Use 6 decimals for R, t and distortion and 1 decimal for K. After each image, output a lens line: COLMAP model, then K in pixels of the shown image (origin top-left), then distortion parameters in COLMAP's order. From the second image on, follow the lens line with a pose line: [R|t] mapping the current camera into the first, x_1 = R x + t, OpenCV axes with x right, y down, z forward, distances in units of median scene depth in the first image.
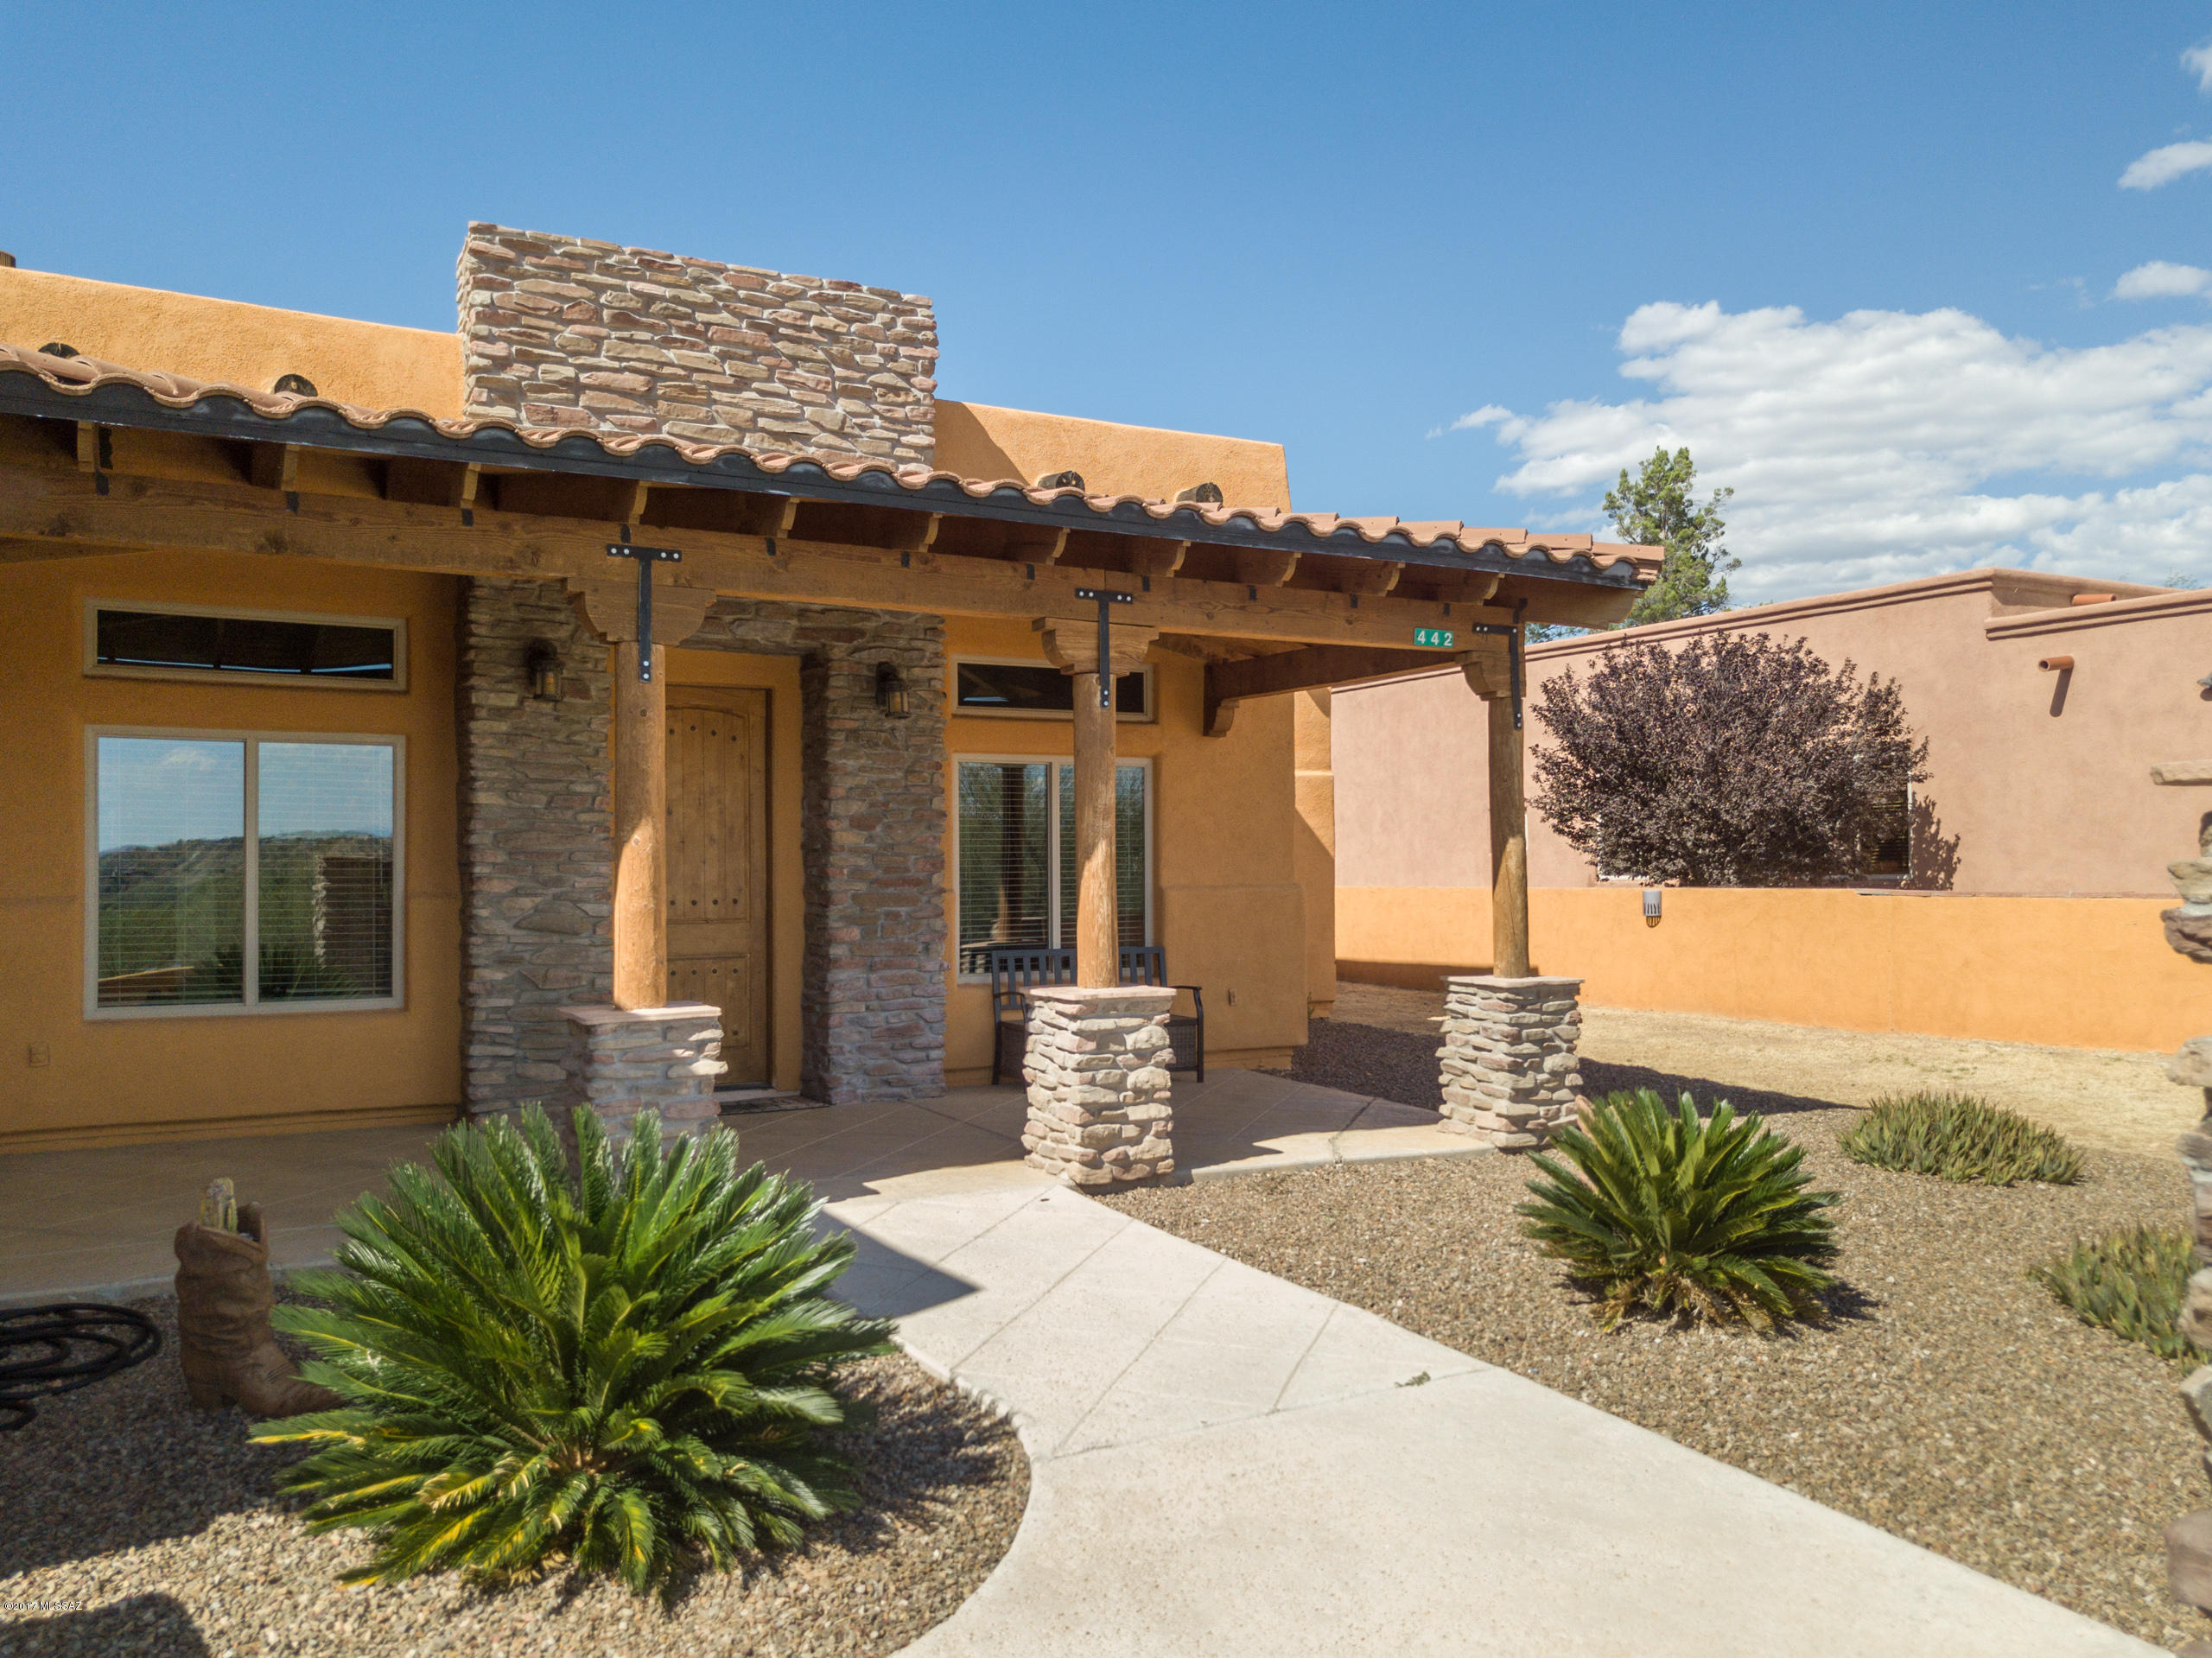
lens RADIAL K [[1768.6, 0, 1106.0], [0, 1768.6, 829.0], [0, 0, 1]] dist [0.020168, 0.000535]
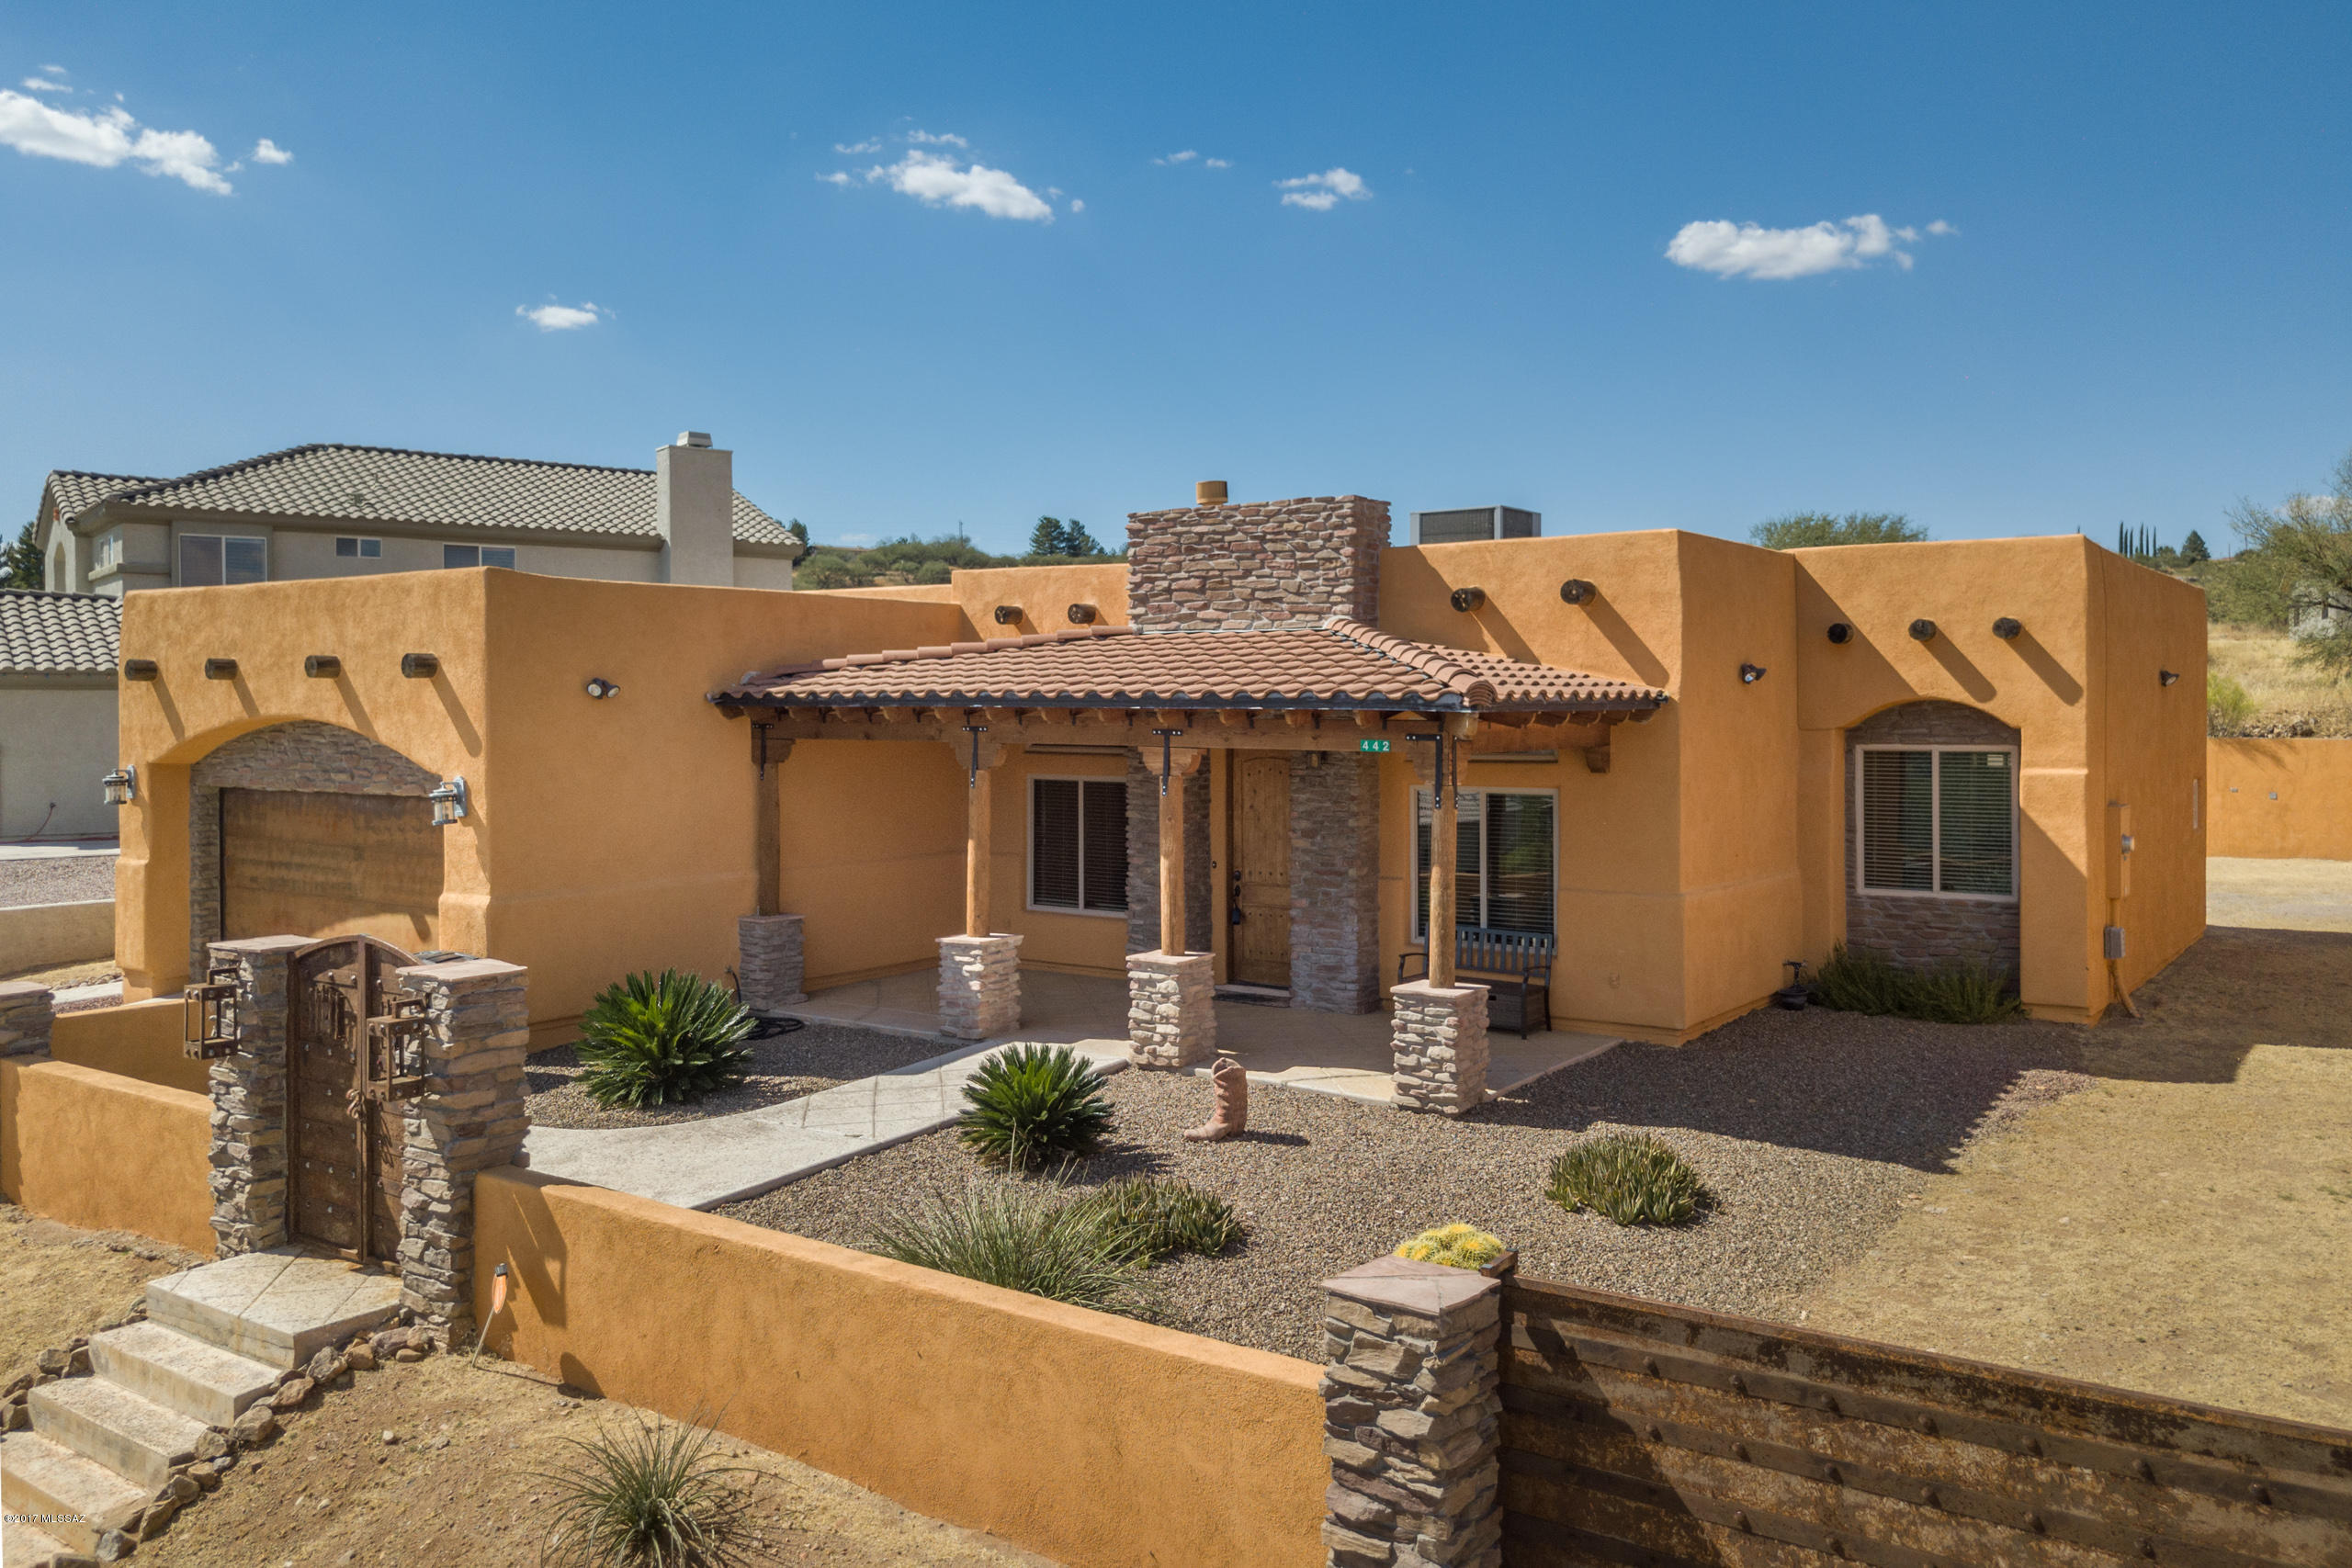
lens RADIAL K [[1739.3, 0, 1179.1], [0, 1739.3, 688.9], [0, 0, 1]] dist [0.003277, -0.000307]
pose [[0.441164, -0.007159, -0.897398, 1.306272], [0.019649, 0.999806, 0.001683, -0.149226], [0.897212, -0.018376, 0.441218, 0.209828]]
